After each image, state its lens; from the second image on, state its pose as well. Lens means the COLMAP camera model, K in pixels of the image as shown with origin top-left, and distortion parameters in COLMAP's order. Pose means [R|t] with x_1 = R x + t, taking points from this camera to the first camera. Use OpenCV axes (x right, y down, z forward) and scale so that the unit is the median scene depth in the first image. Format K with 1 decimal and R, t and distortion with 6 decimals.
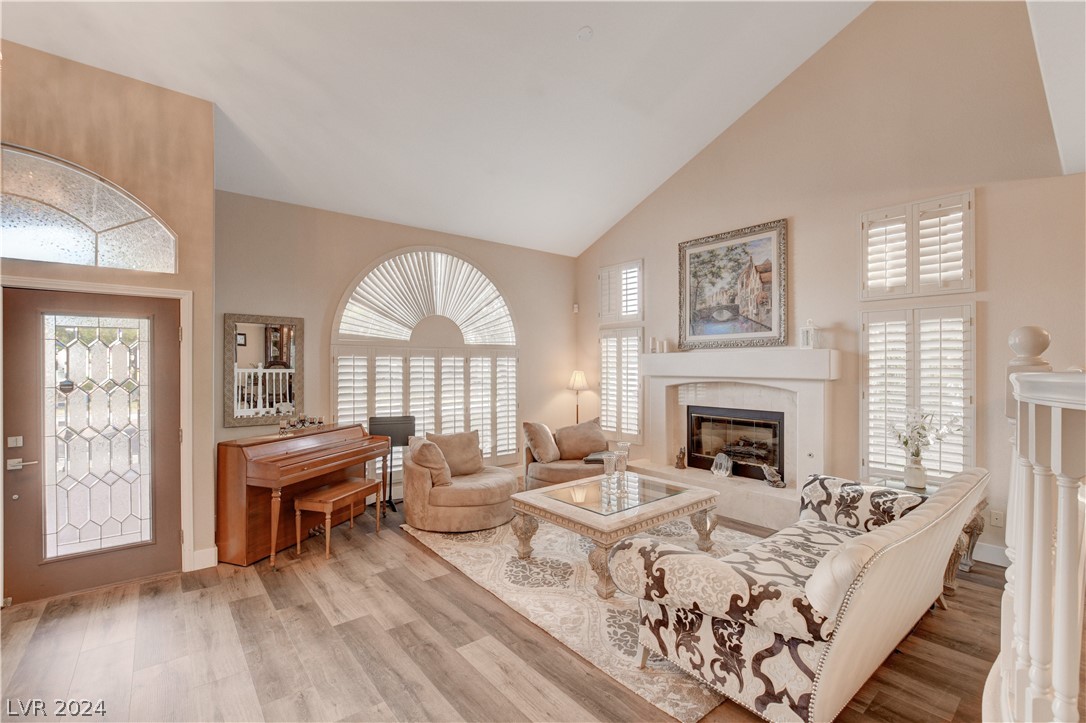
lens RADIAL K [[473.3, 0, 544.1], [0, 473.3, 364.9], [0, 0, 1]] dist [-0.022793, 0.002990]
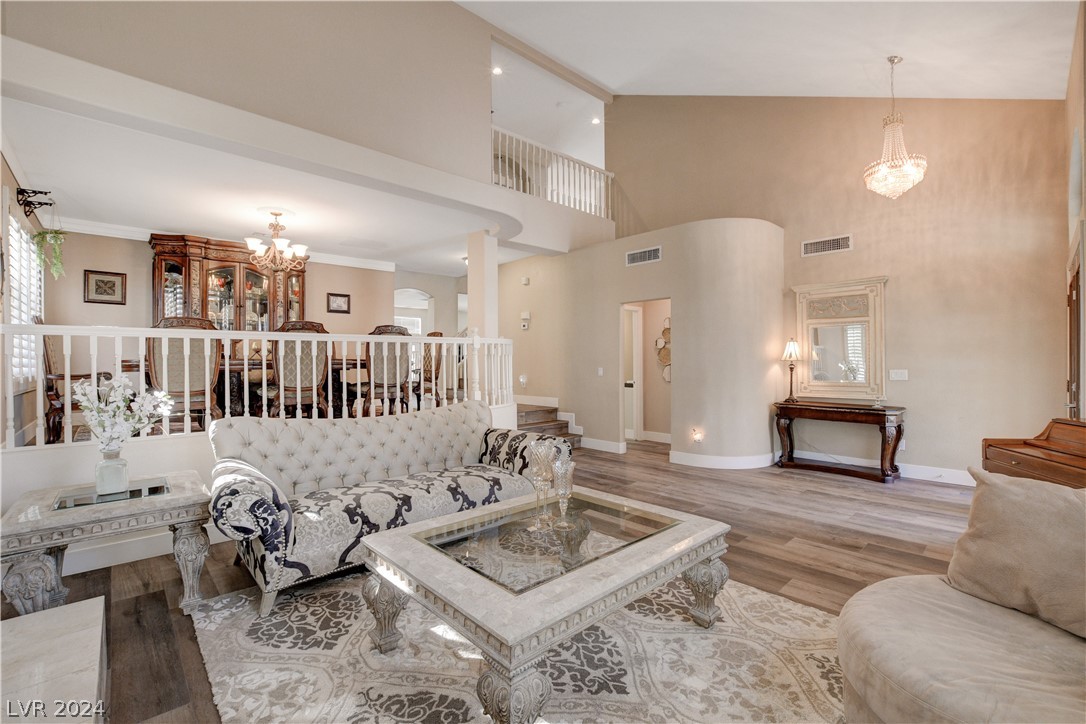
lens RADIAL K [[473.3, 0, 539.6], [0, 473.3, 361.3], [0, 0, 1]] dist [-0.022793, 0.002990]
pose [[-0.998838, 0.004783, -0.047952, 0.186220], [0.004921, 0.999984, -0.002769, 0.069158], [0.047938, -0.003002, -0.998846, 1.512311]]
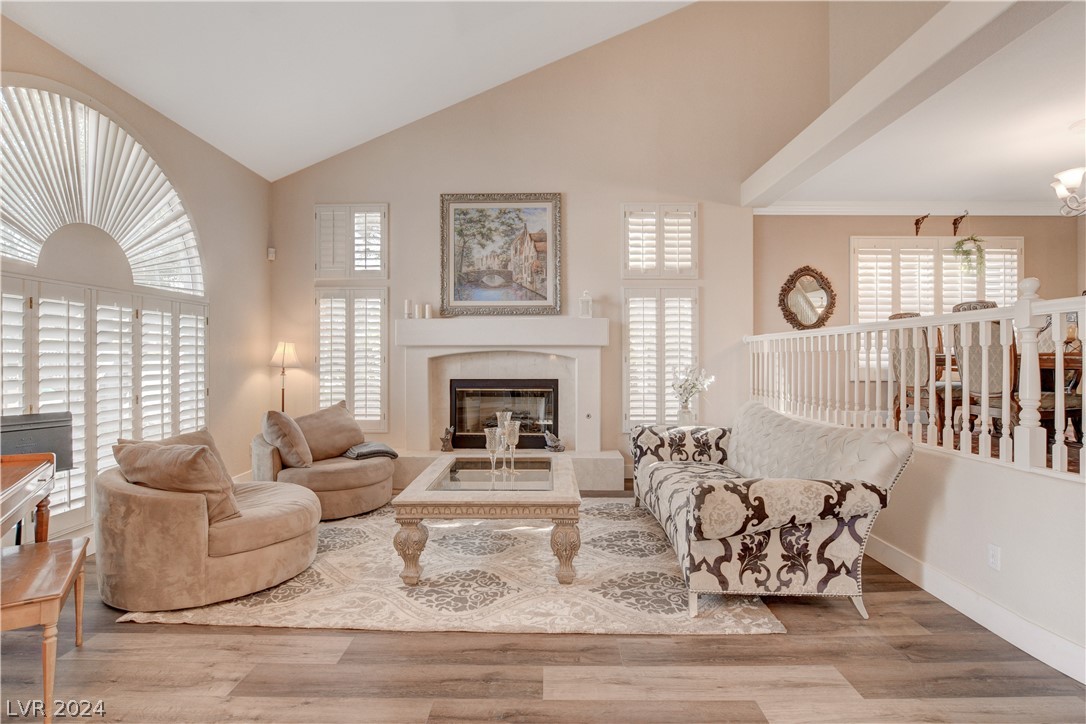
lens RADIAL K [[535.2, 0, 544.9], [0, 535.2, 357.4], [0, 0, 1]] dist [-0.019503, 0.003455]
pose [[0.643447, 0.000360, 0.765490, -0.501848], [0.000095, 1.000000, -0.000550, 0.065230], [-0.765490, 0.000427, 0.643447, 0.315590]]
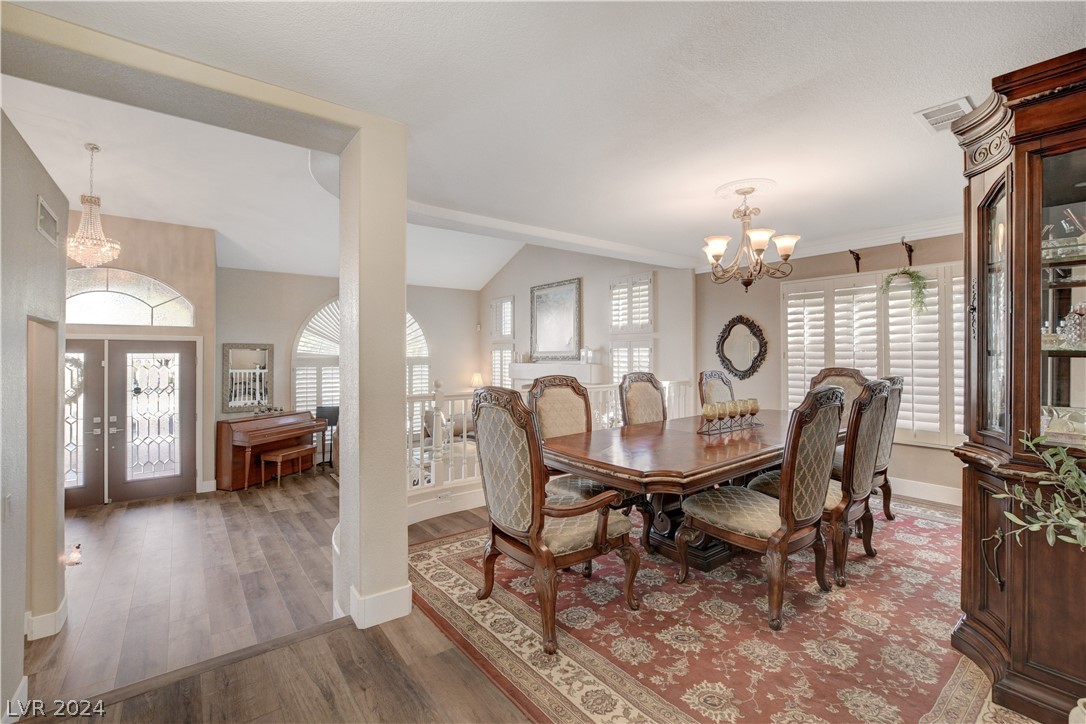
lens RADIAL K [[473.3, 0, 544.8], [0, 473.3, 346.4], [0, 0, 1]] dist [-0.022793, 0.002990]
pose [[0.999634, -0.004675, -0.026642, 0.533746], [0.004263, 0.999871, -0.015483, -0.075897], [0.026711, 0.015364, 0.999525, -0.668612]]
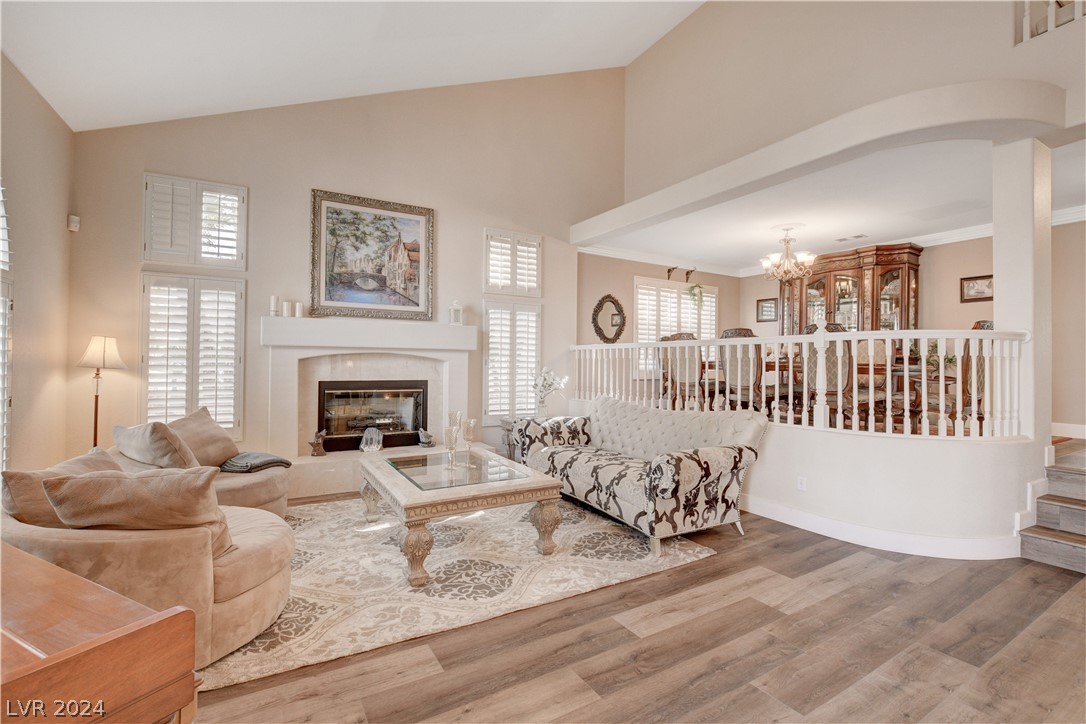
lens RADIAL K [[473.3, 0, 541.6], [0, 473.3, 355.7], [0, 0, 1]] dist [-0.022793, 0.002990]
pose [[0.157077, 0.014734, 0.987476, -0.683888], [-0.012291, 0.999840, -0.012963, 0.065734], [-0.987510, -0.010101, 0.157233, 0.670549]]
